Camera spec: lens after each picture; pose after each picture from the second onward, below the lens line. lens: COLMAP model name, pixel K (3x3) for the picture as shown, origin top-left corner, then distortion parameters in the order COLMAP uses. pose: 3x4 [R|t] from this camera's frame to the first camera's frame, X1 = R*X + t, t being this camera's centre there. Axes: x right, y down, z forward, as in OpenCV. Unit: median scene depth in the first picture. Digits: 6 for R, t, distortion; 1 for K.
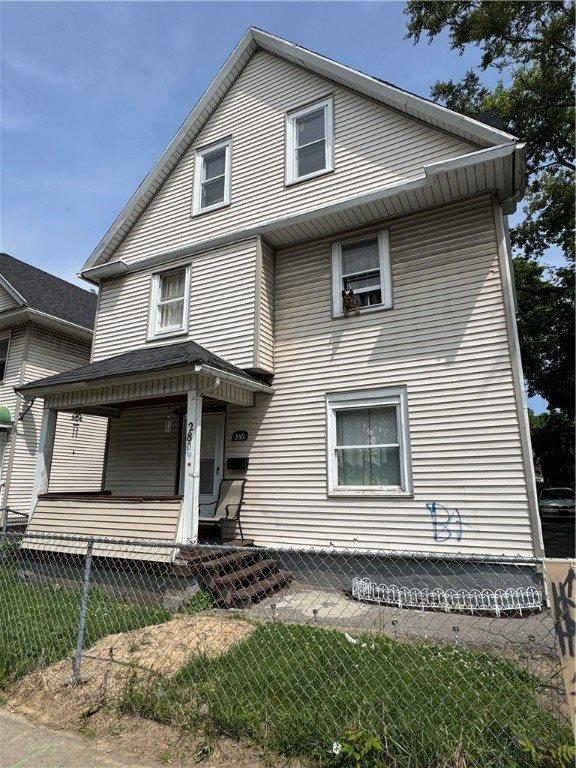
lens RADIAL K [[441.5, 0, 290.3], [0, 441.5, 382.5], [0, 0, 1]] dist [-0.000342, -0.000110]
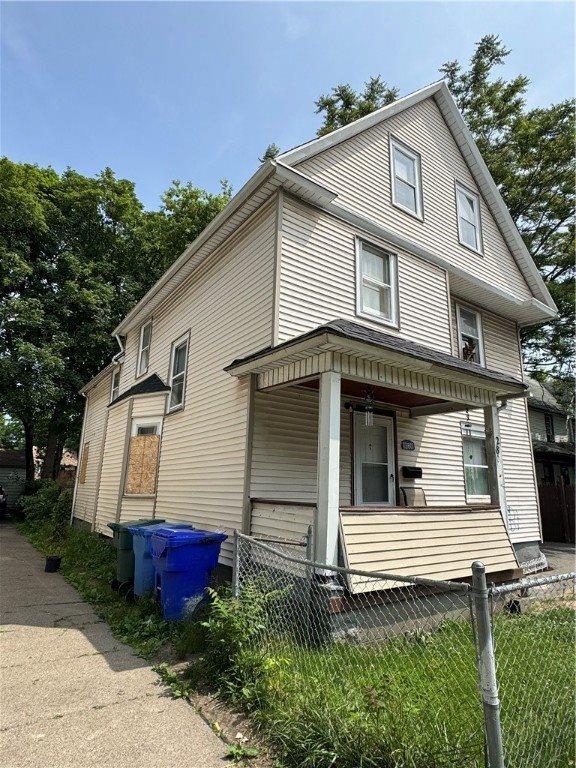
lens RADIAL K [[441.5, 0, 290.2], [0, 441.5, 384.4], [0, 0, 1]] dist [-0.000342, -0.000110]
pose [[0.456225, 0.218335, 0.862664, -1.178039], [-0.219872, 0.967033, -0.128469, 0.180656], [-0.862273, -0.131065, 0.489190, 0.770730]]
